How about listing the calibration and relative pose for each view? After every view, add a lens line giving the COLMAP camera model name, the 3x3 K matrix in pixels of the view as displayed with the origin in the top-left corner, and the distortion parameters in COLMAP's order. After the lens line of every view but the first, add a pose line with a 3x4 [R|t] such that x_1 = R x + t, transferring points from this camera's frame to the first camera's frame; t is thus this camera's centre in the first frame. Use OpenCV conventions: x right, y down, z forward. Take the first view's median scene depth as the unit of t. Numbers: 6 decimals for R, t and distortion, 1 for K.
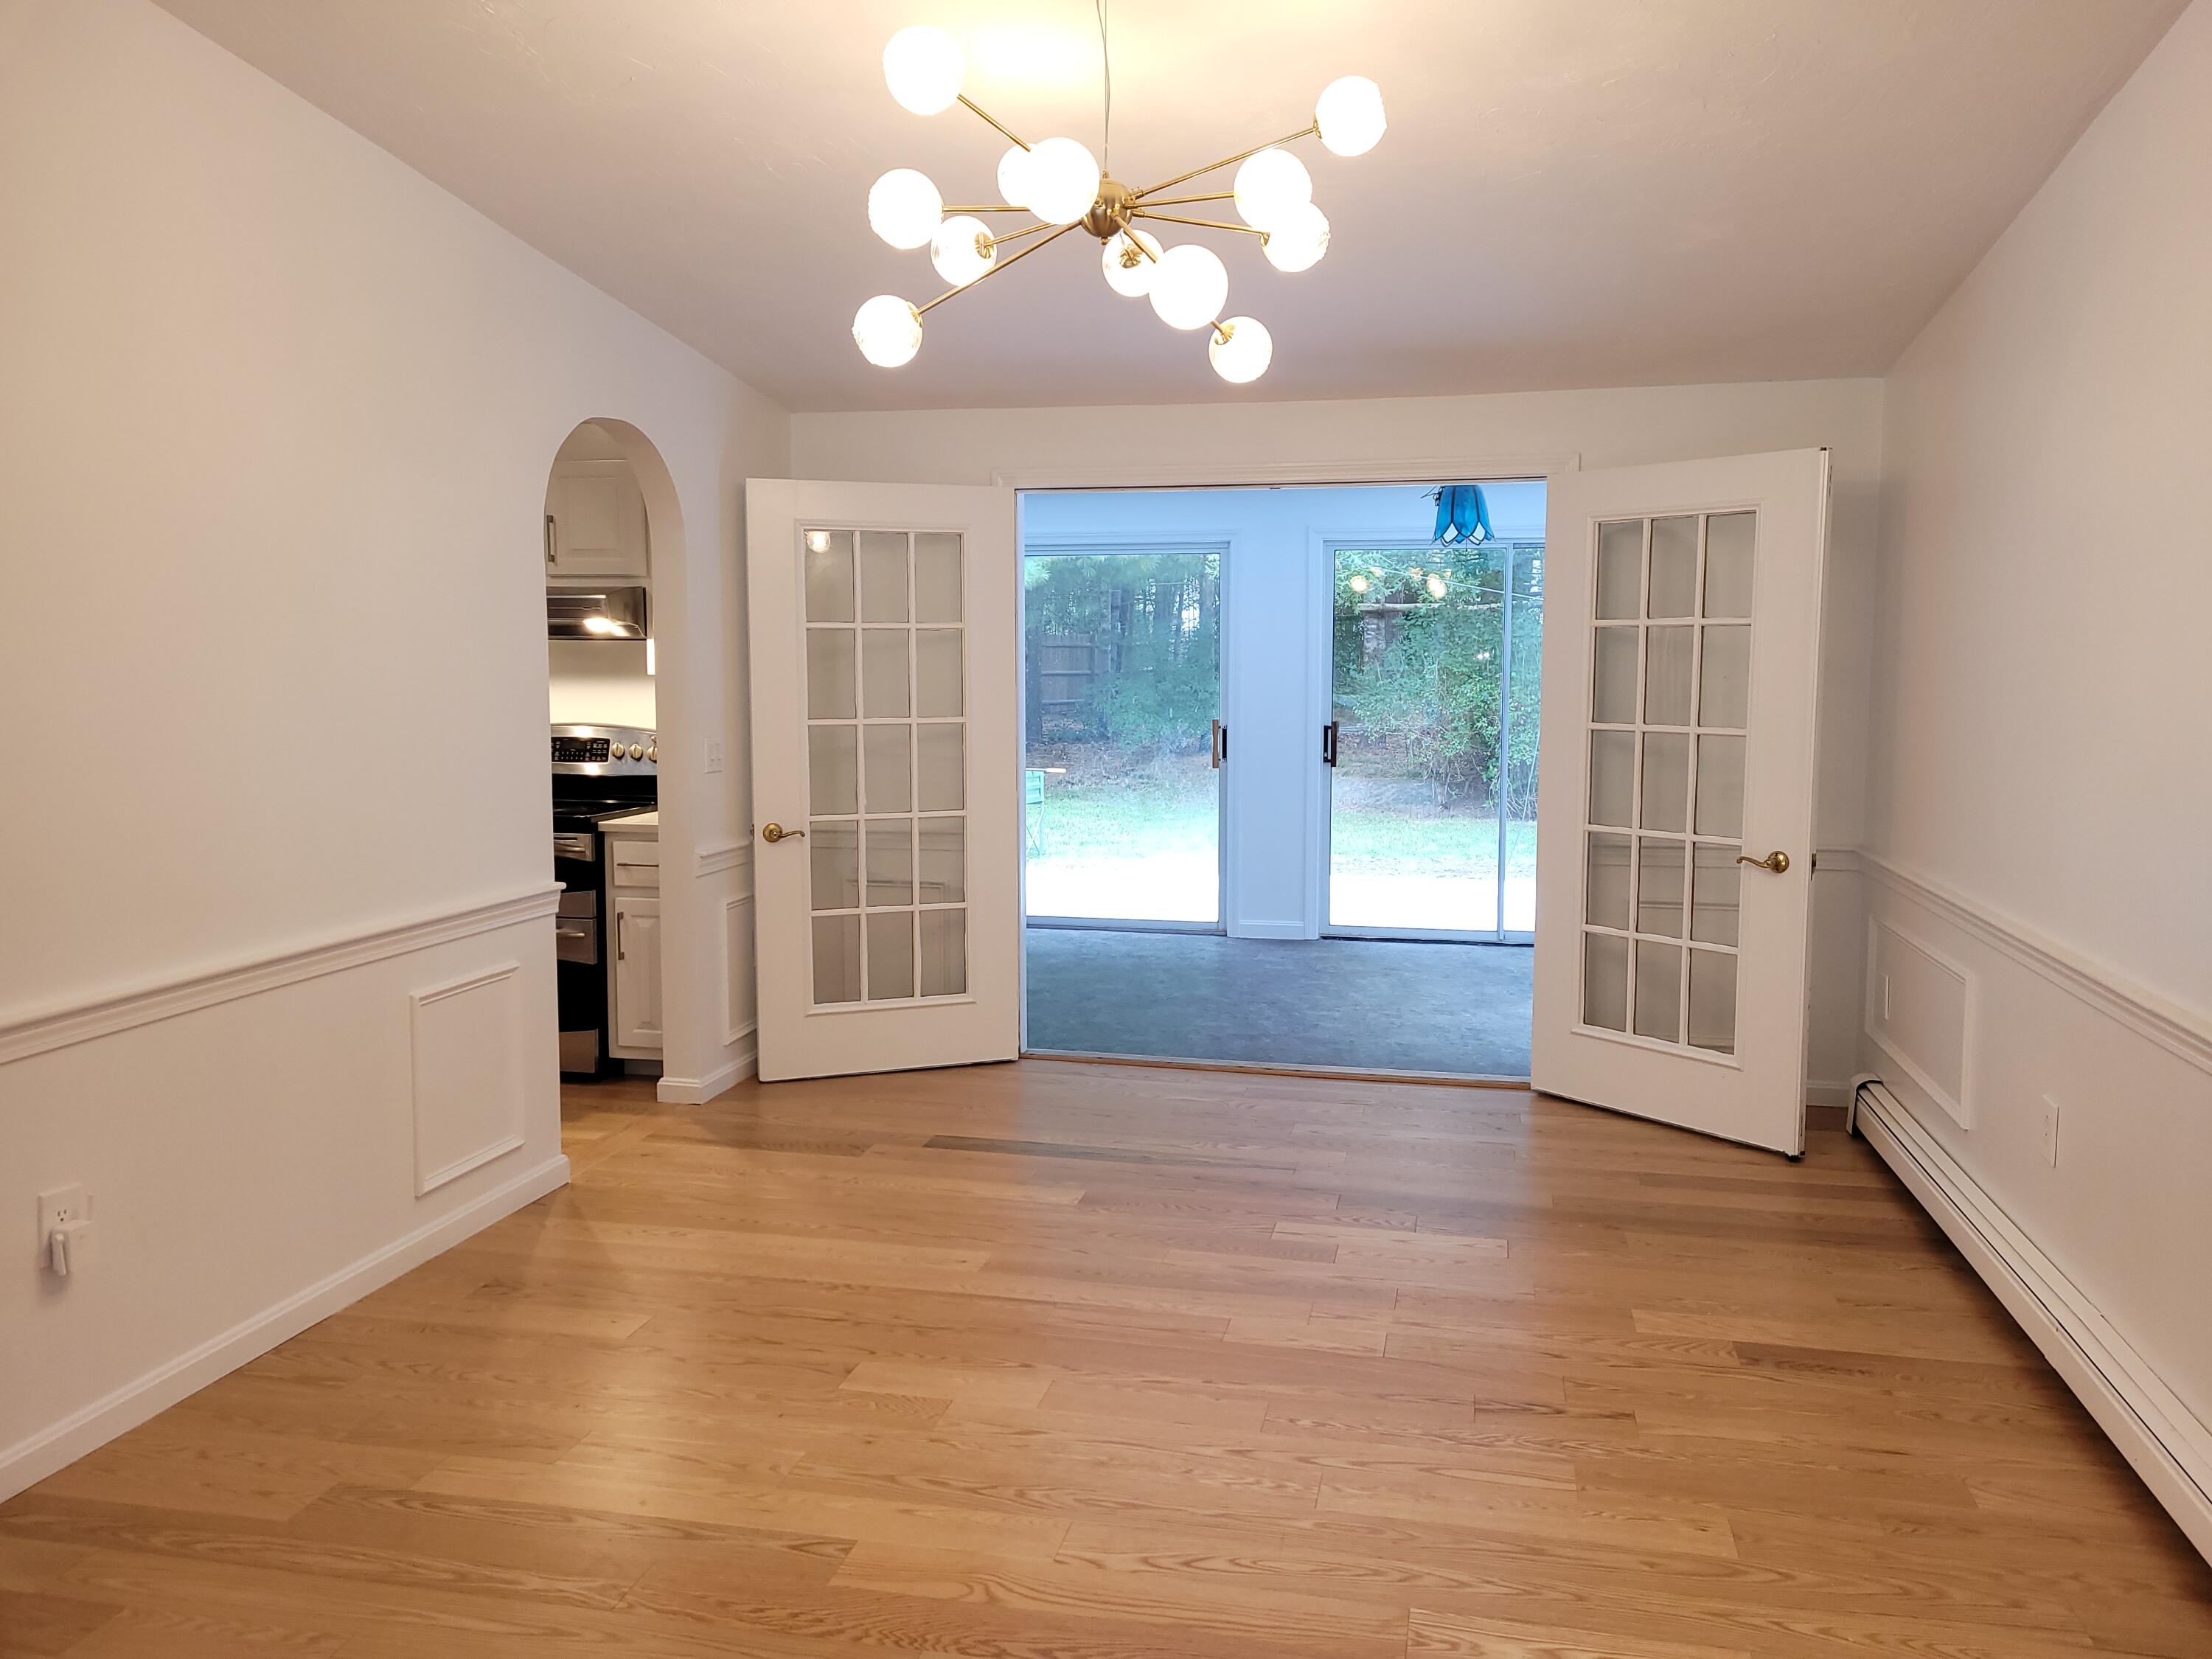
lens RADIAL K [[1649.5, 0, 1135.5], [0, 1649.5, 814.9], [0, 0, 1]] dist [0.046977, -0.045597]
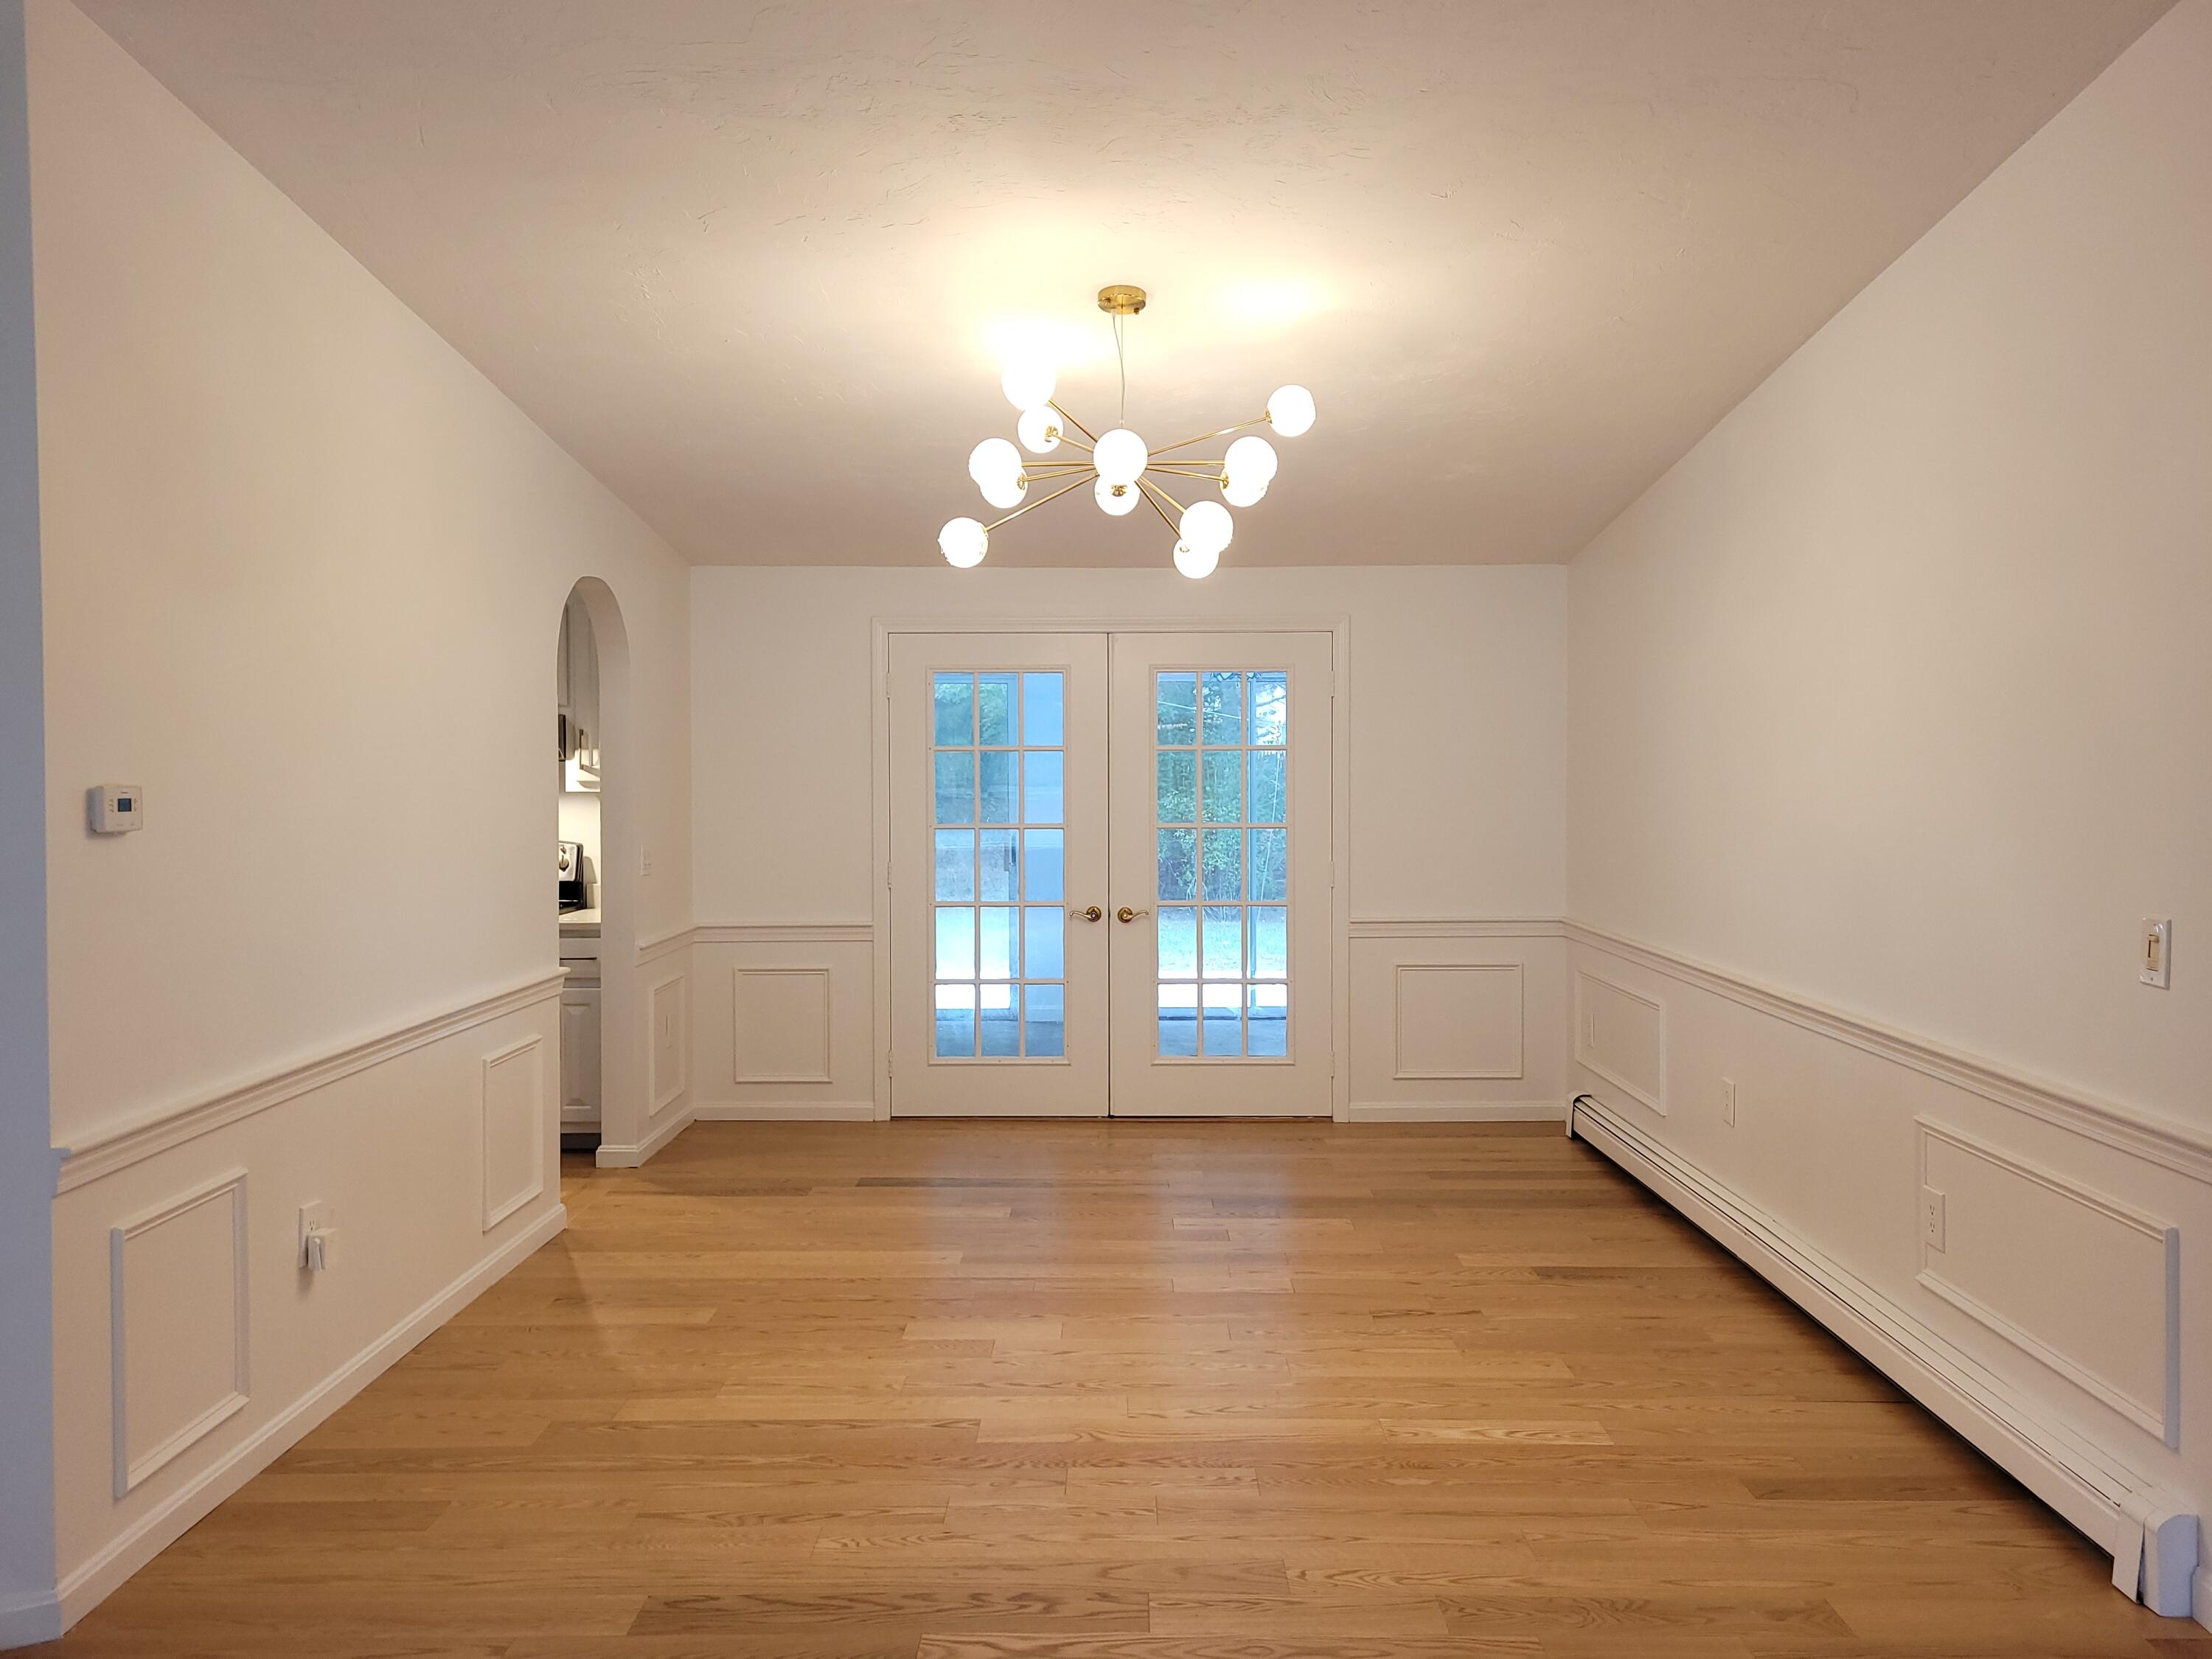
lens RADIAL K [[1657.8, 0, 1106.0], [0, 1657.8, 829.5], [0, 0, 1]] dist [0.002304, -0.003191]
pose [[0.979790, -0.013133, 0.199598, -0.259837], [0.025413, 0.997929, -0.059088, 0.026997], [-0.198409, 0.062967, 0.978095, -0.304124]]
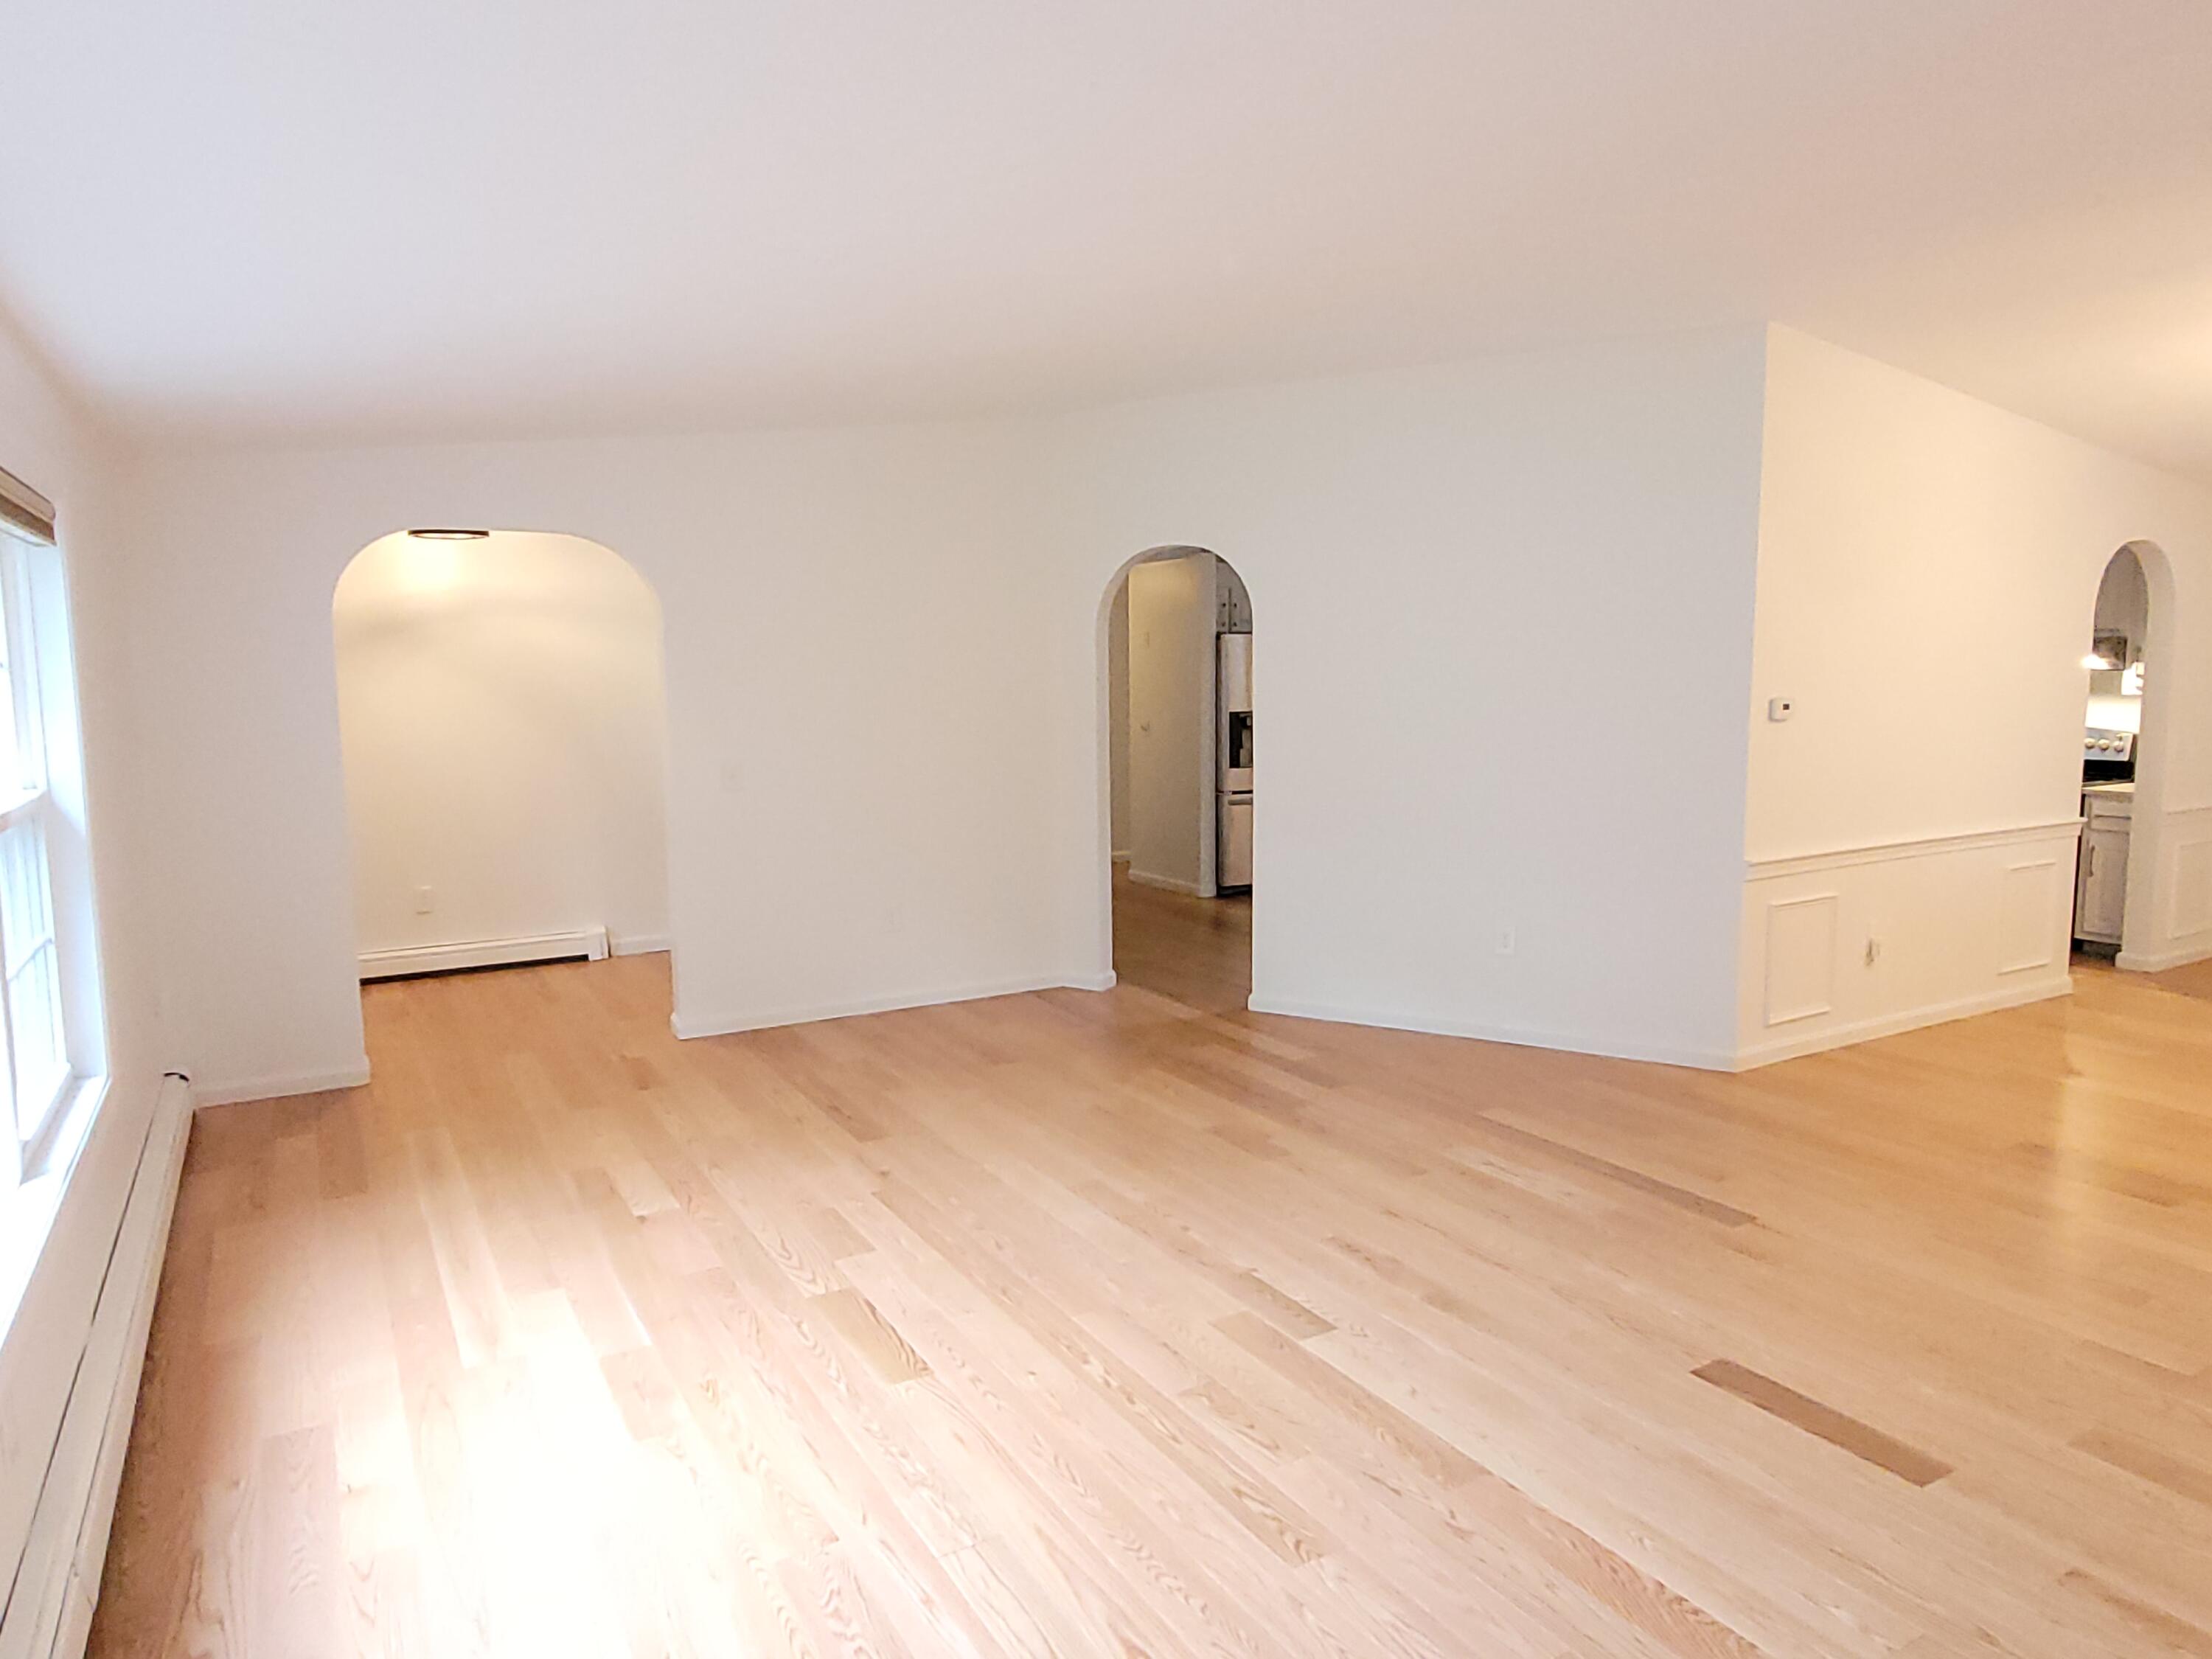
lens RADIAL K [[1365.8, 0, 1106.0], [0, 1365.8, 829.5], [0, 0, 1]] dist [0.037248, -0.002059]
pose [[0.686001, 0.074234, -0.723804, 0.005083], [-0.060410, 0.997158, 0.045014, 0.062104], [0.725089, 0.012845, 0.688535, -0.942765]]
